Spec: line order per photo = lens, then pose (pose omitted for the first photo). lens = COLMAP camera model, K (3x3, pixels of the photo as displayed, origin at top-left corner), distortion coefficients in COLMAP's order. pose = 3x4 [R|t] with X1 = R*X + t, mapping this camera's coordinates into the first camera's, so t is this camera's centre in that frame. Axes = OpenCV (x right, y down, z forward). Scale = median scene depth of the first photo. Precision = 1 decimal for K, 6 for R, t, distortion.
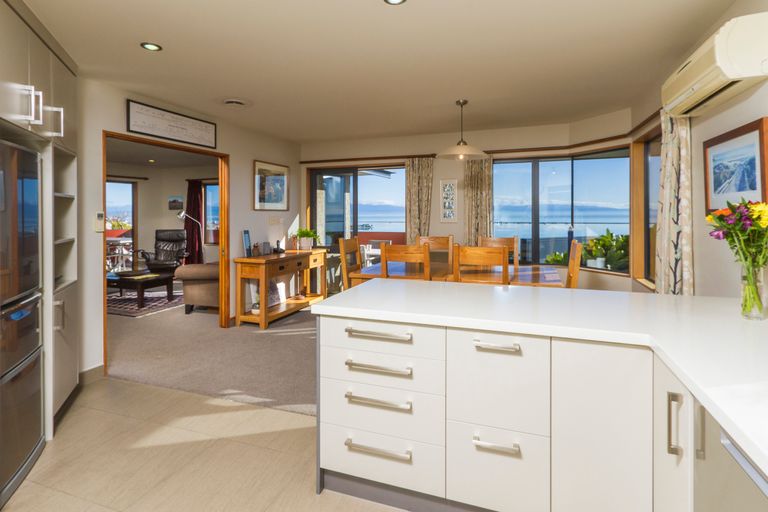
lens RADIAL K [[384.1, 0, 385.6], [0, 384.1, 218.2], [0, 0, 1]] dist [-0.000178, 0.000071]
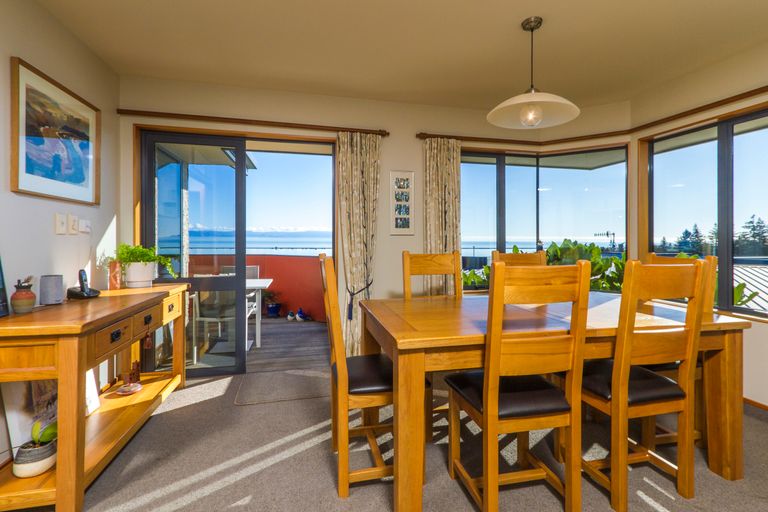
lens RADIAL K [[372.6, 0, 386.3], [0, 372.6, 242.5], [0, 0, 1]] dist [-0.000788, 0.000299]
pose [[0.835911, 0.004017, 0.548851, -0.218730], [-0.001517, 0.999986, -0.005009, 0.028283], [-0.548864, 0.003354, 0.835905, 0.455151]]
